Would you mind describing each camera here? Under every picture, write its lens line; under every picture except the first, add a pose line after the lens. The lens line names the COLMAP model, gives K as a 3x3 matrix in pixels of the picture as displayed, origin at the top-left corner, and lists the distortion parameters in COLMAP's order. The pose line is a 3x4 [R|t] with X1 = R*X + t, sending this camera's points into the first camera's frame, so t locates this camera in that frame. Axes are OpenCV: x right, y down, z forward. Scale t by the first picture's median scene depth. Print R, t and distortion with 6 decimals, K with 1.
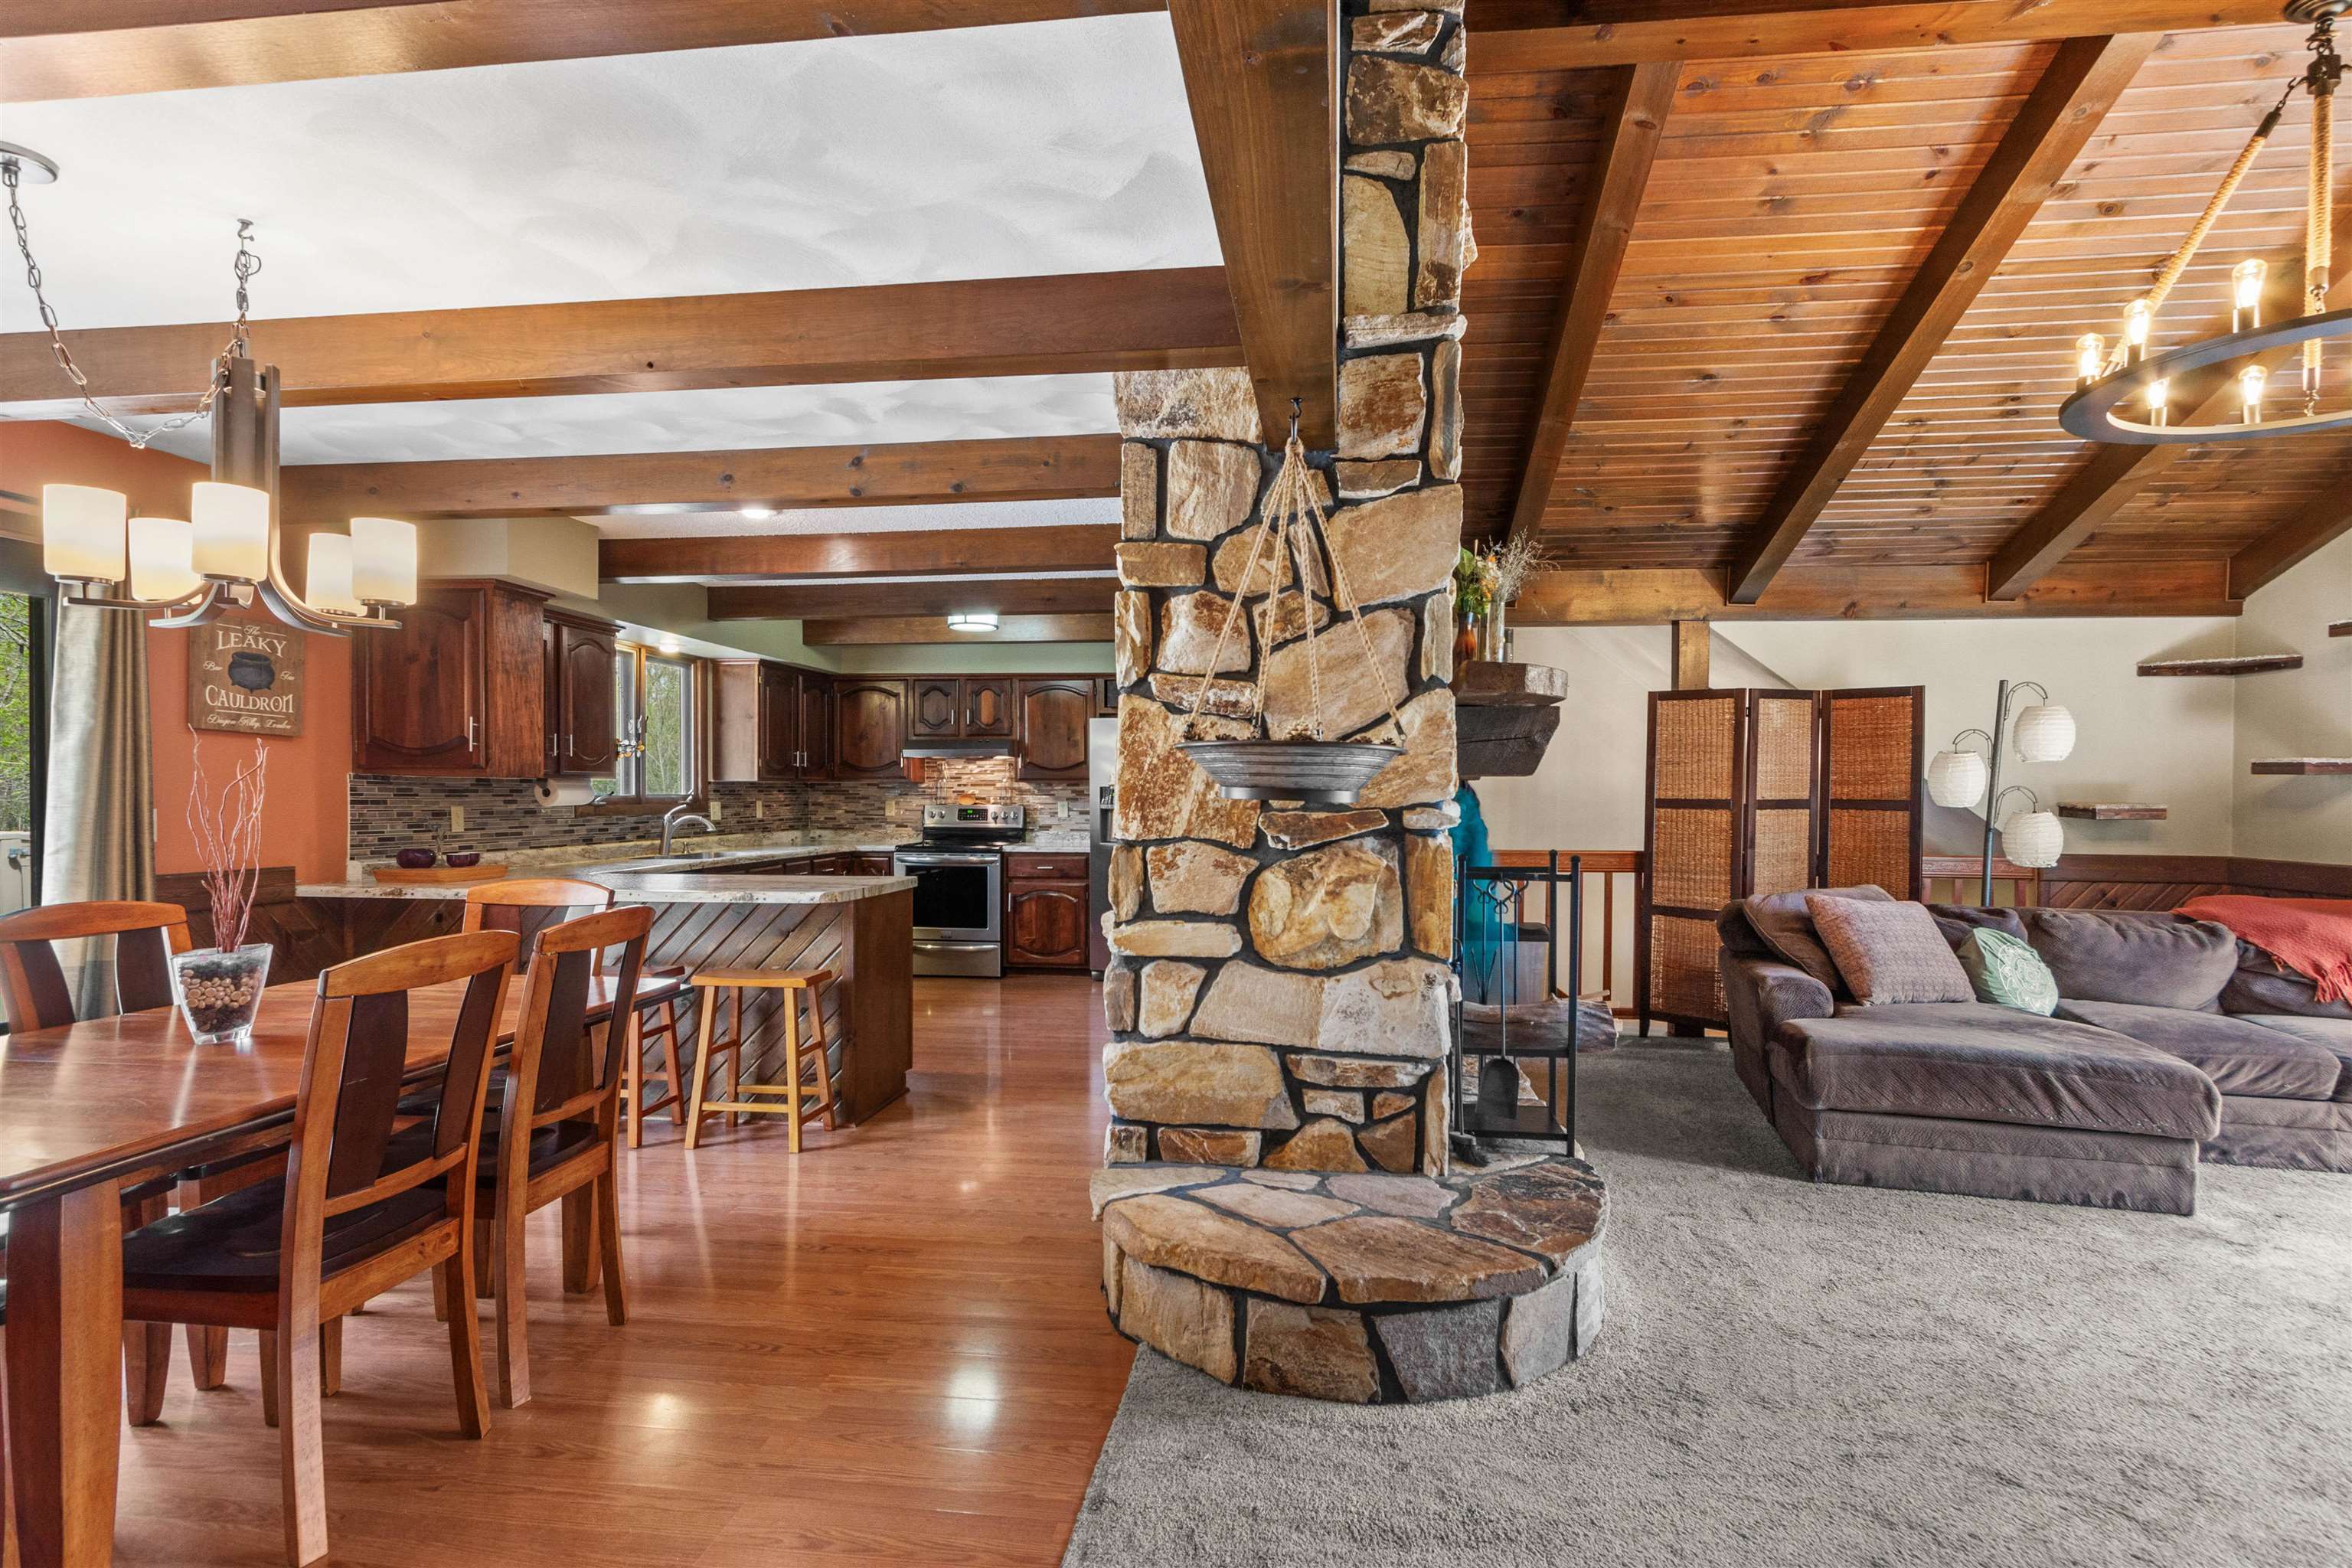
lens RADIAL K [[1208.4, 0, 1172.7], [0, 1208.4, 806.4], [0, 0, 1]] dist [0.013077, -0.004109]
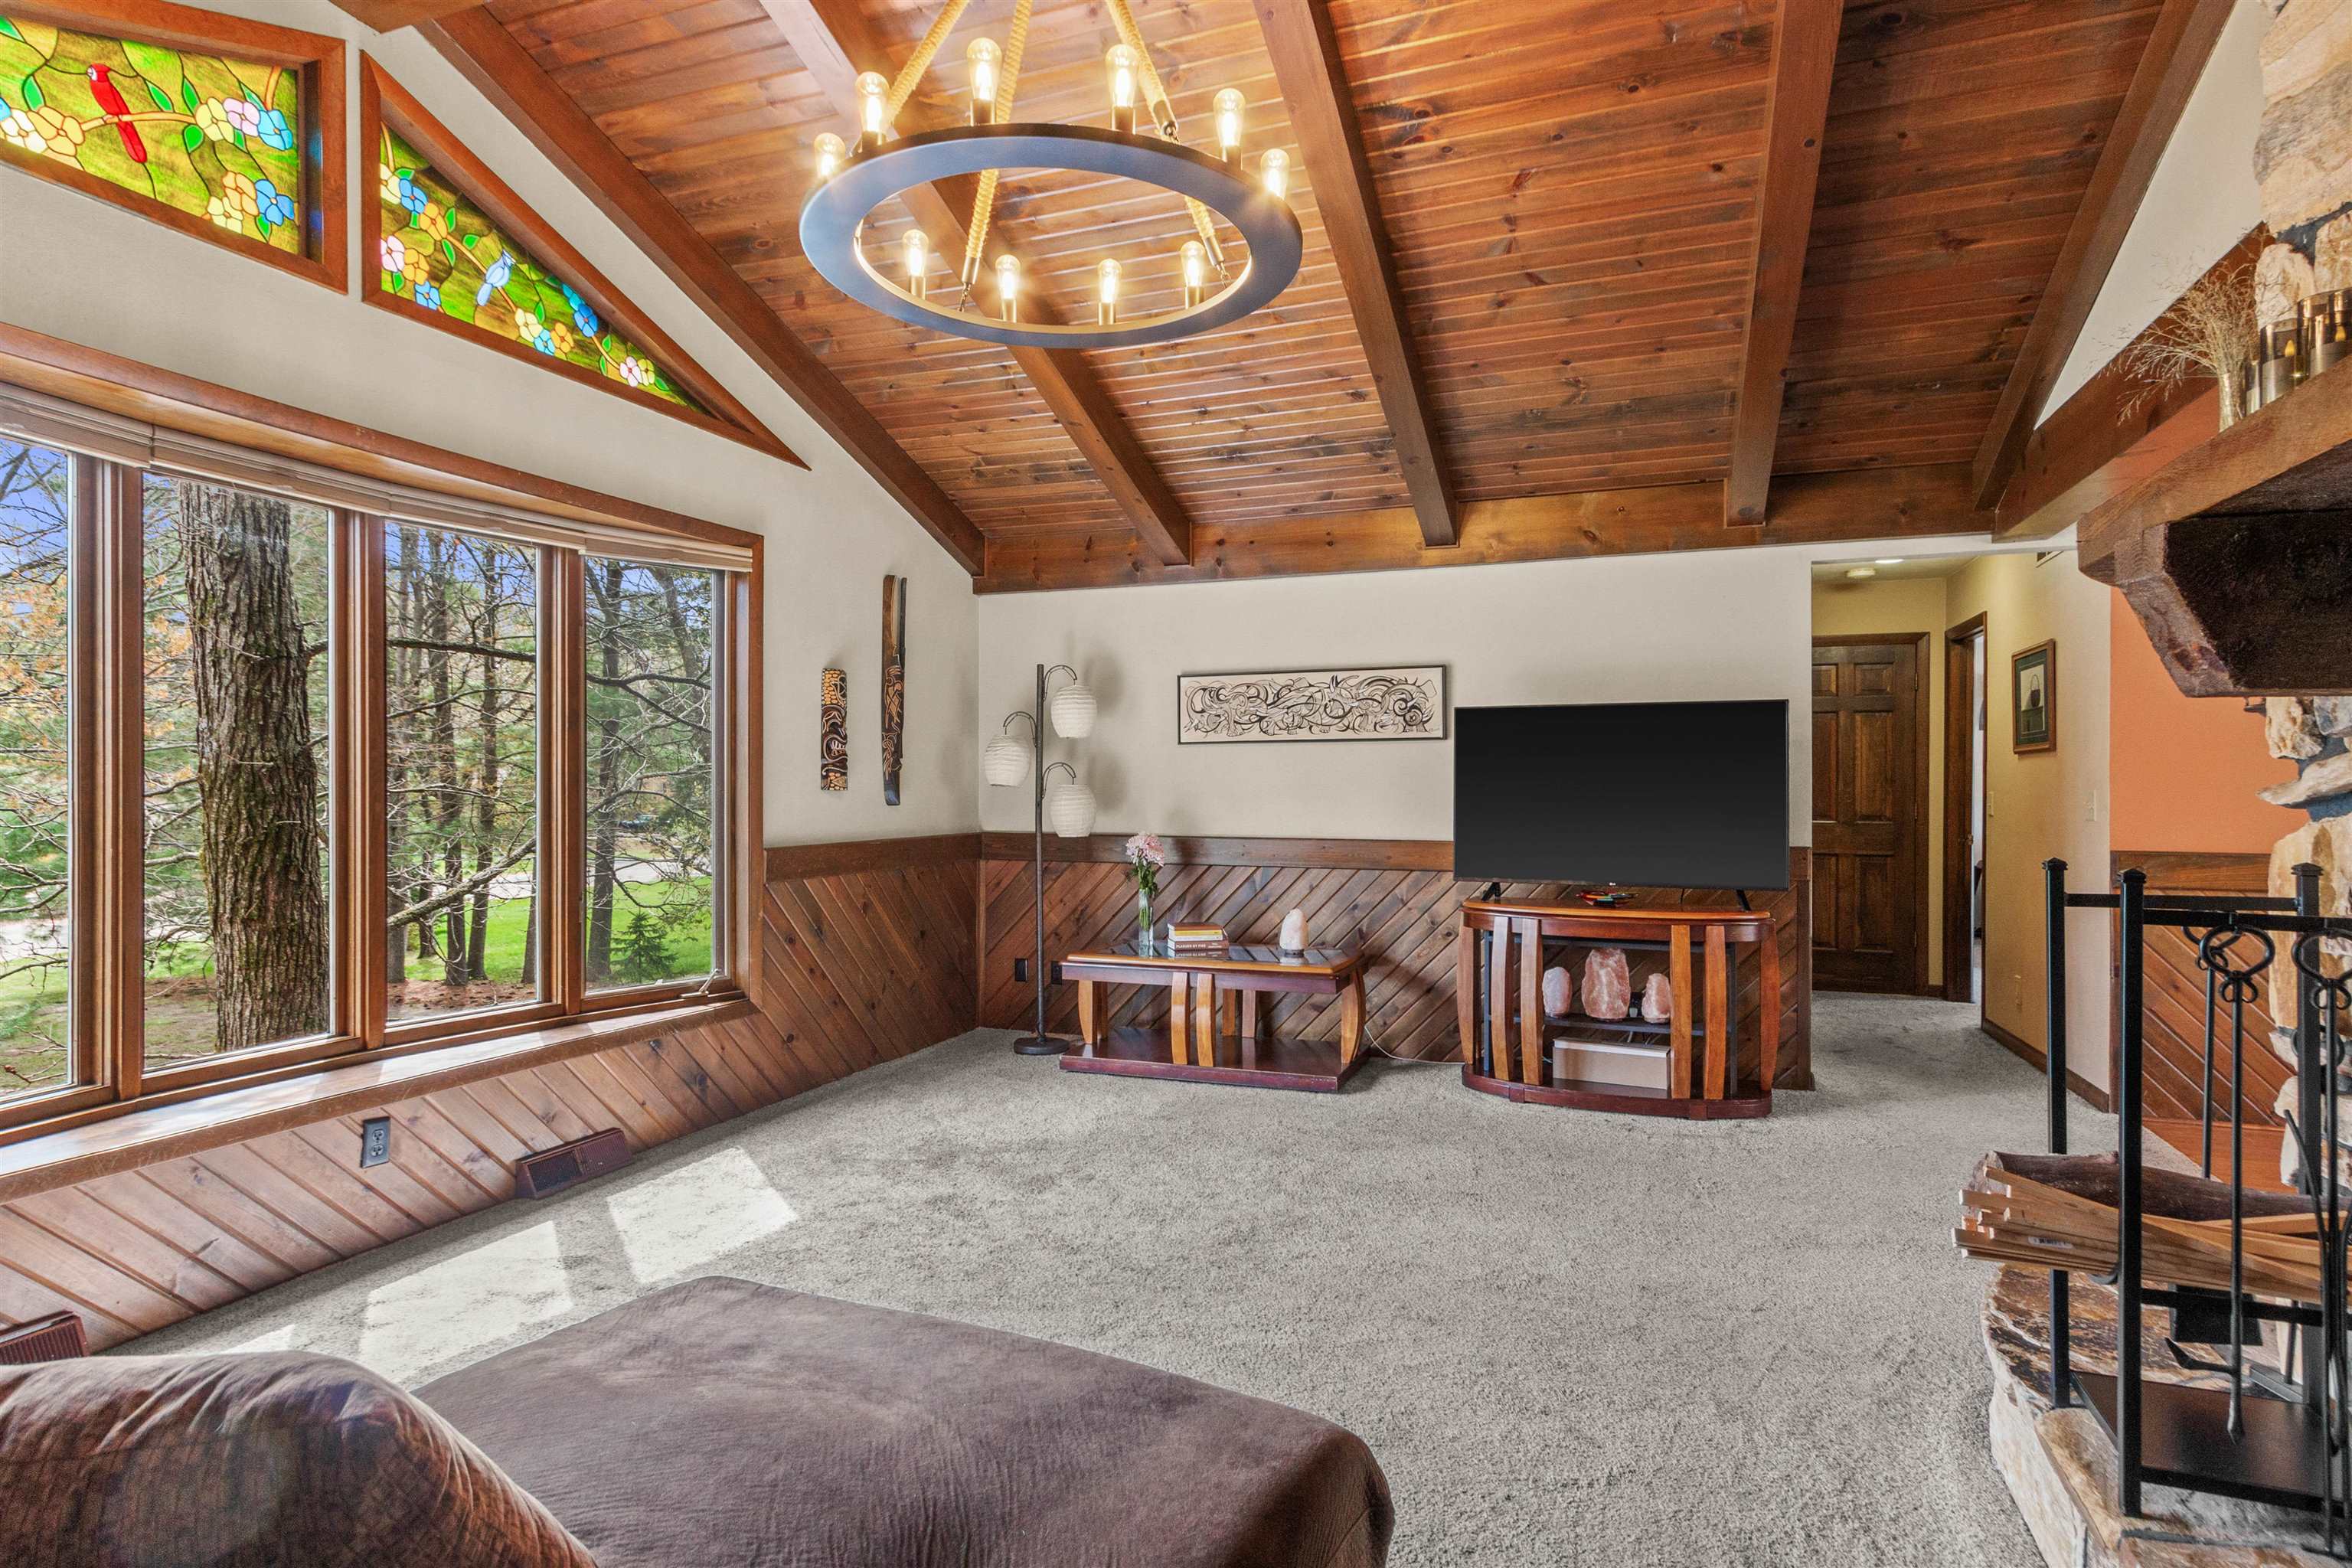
lens RADIAL K [[1208.4, 0, 1203.4], [0, 1208.4, 774.4], [0, 0, 1]] dist [0.013077, -0.004109]
pose [[-0.975851, -0.005222, 0.218373, 0.400249], [-0.004478, 0.999982, 0.003898, 0.001190], [-0.218390, 0.002826, -0.975858, 1.101365]]
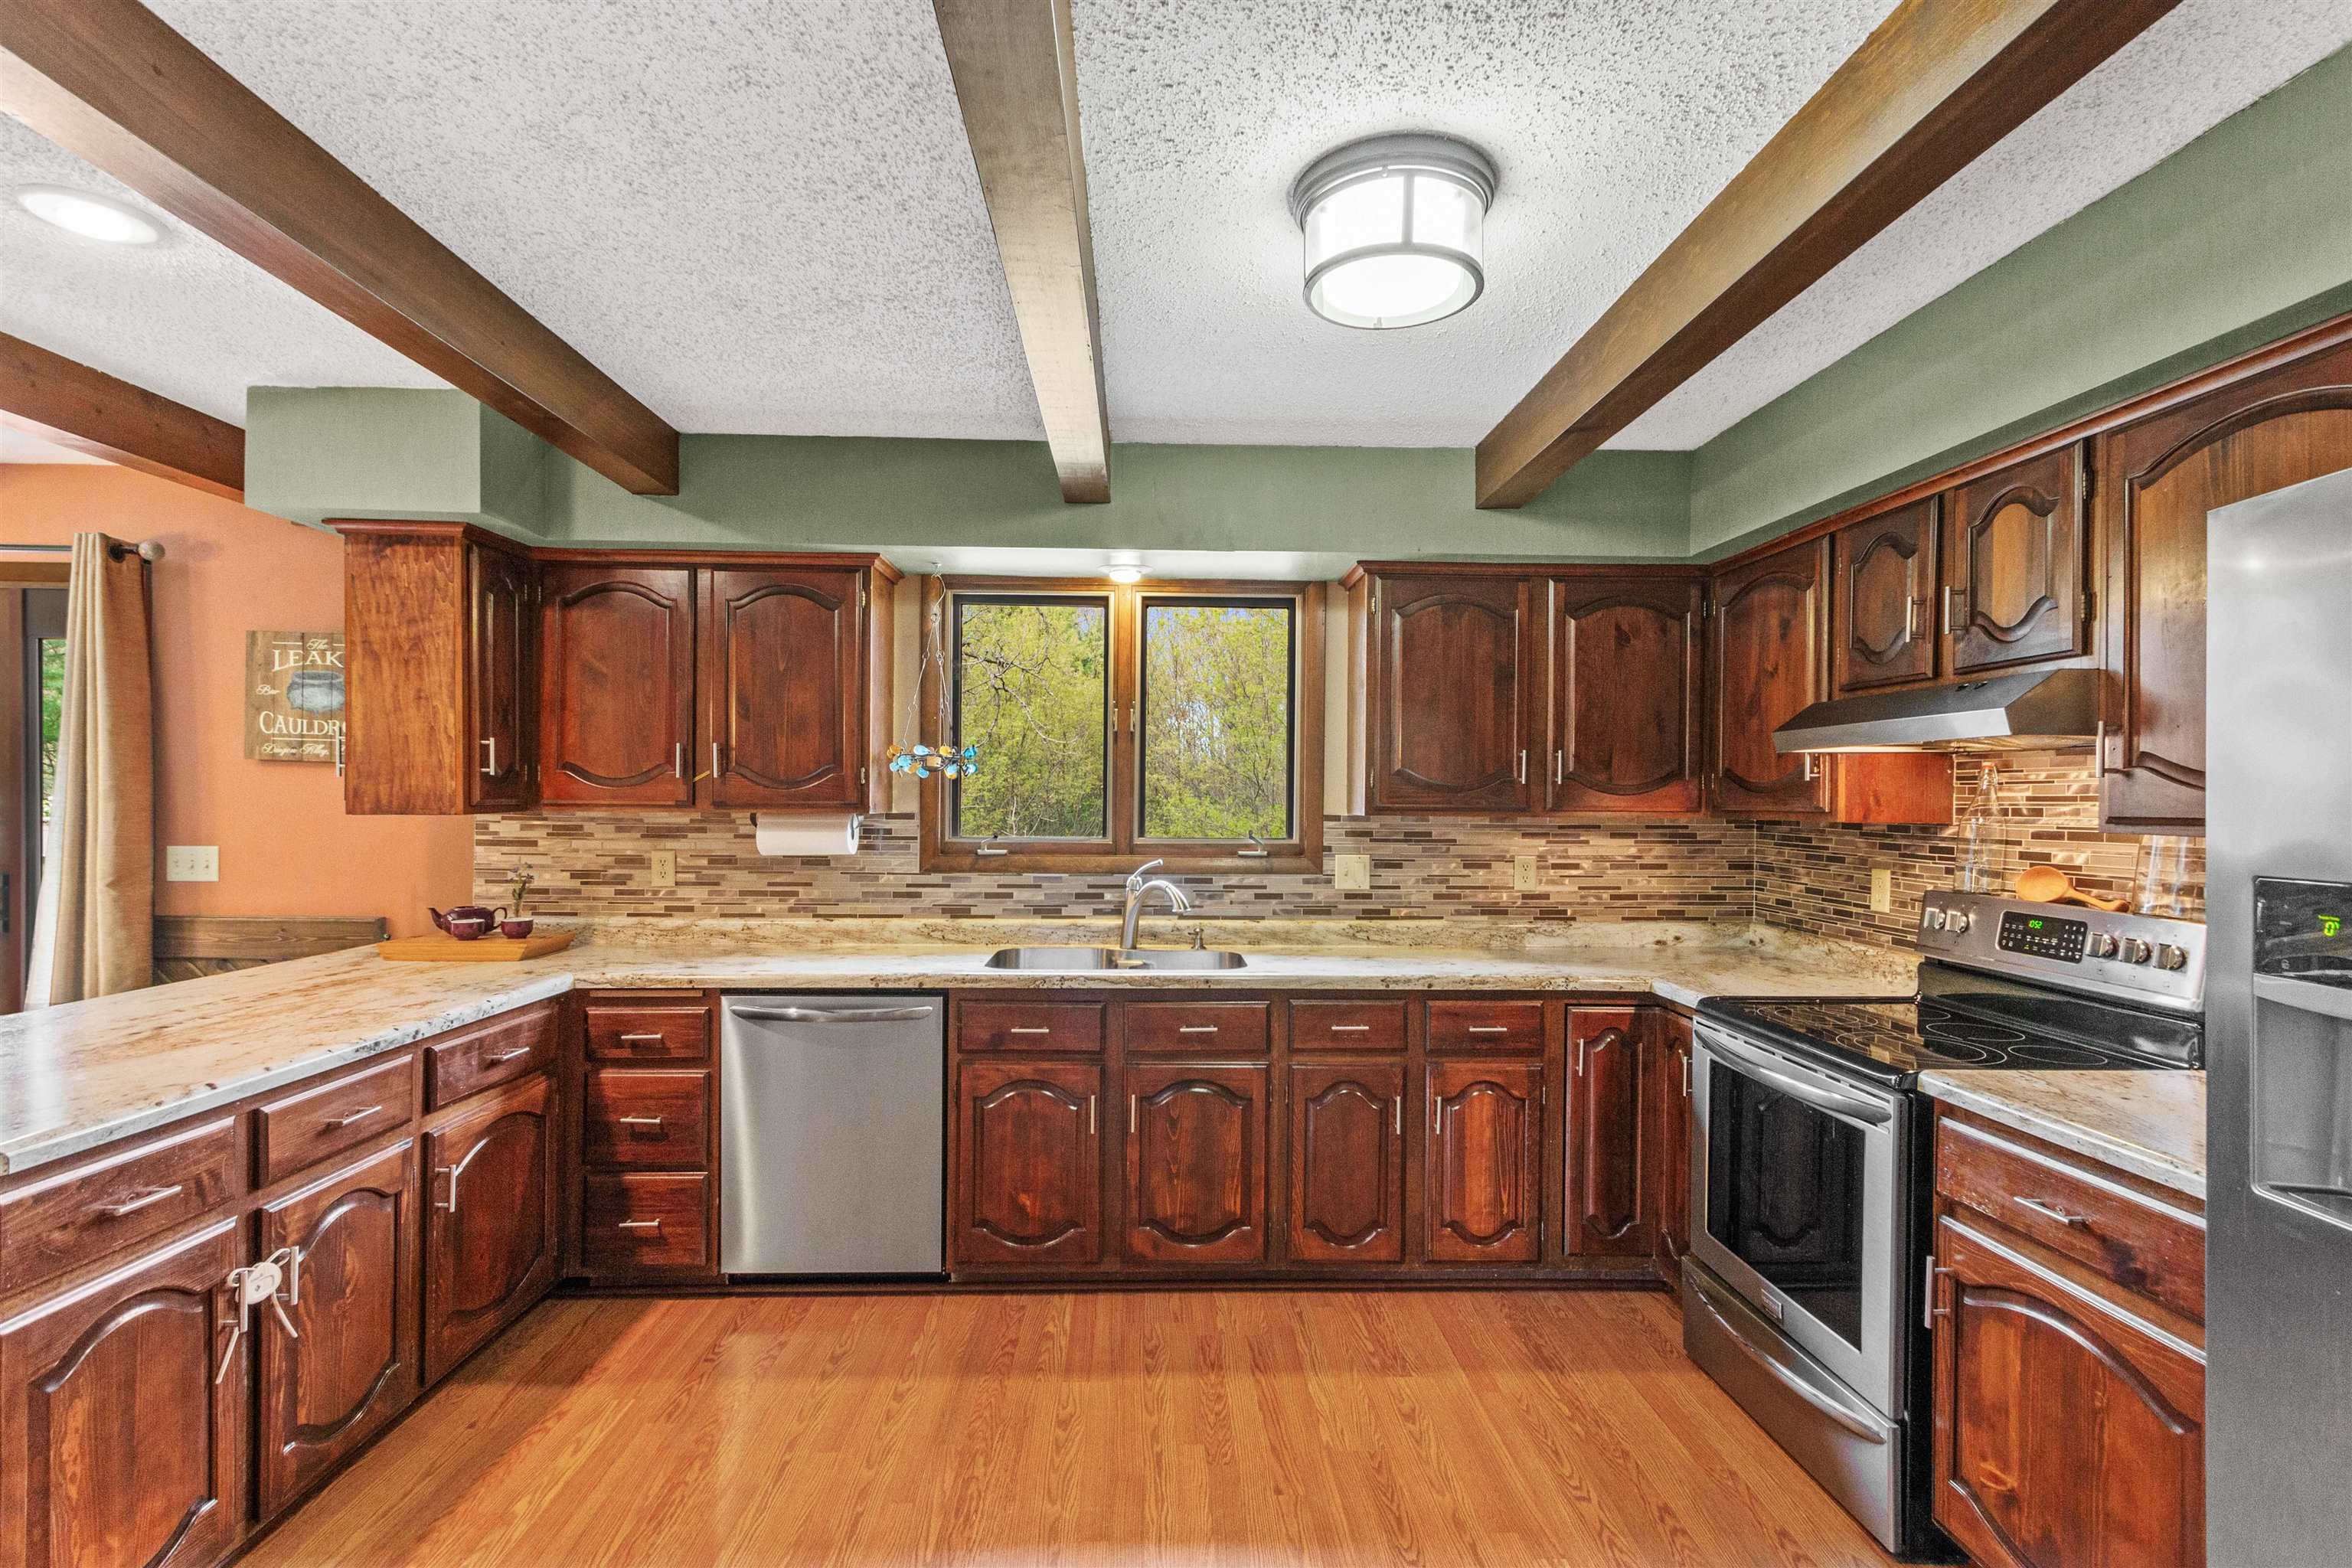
lens RADIAL K [[1117.1, 0, 1175.4], [0, 1117.1, 799.5], [0, 0, 1]] dist [0.013106, -0.000466]
pose [[0.167561, 0.002074, -0.985860, 0.132844], [-0.019048, 0.999818, -0.001134, -0.040518], [0.985678, 0.018969, 0.167570, 1.355097]]
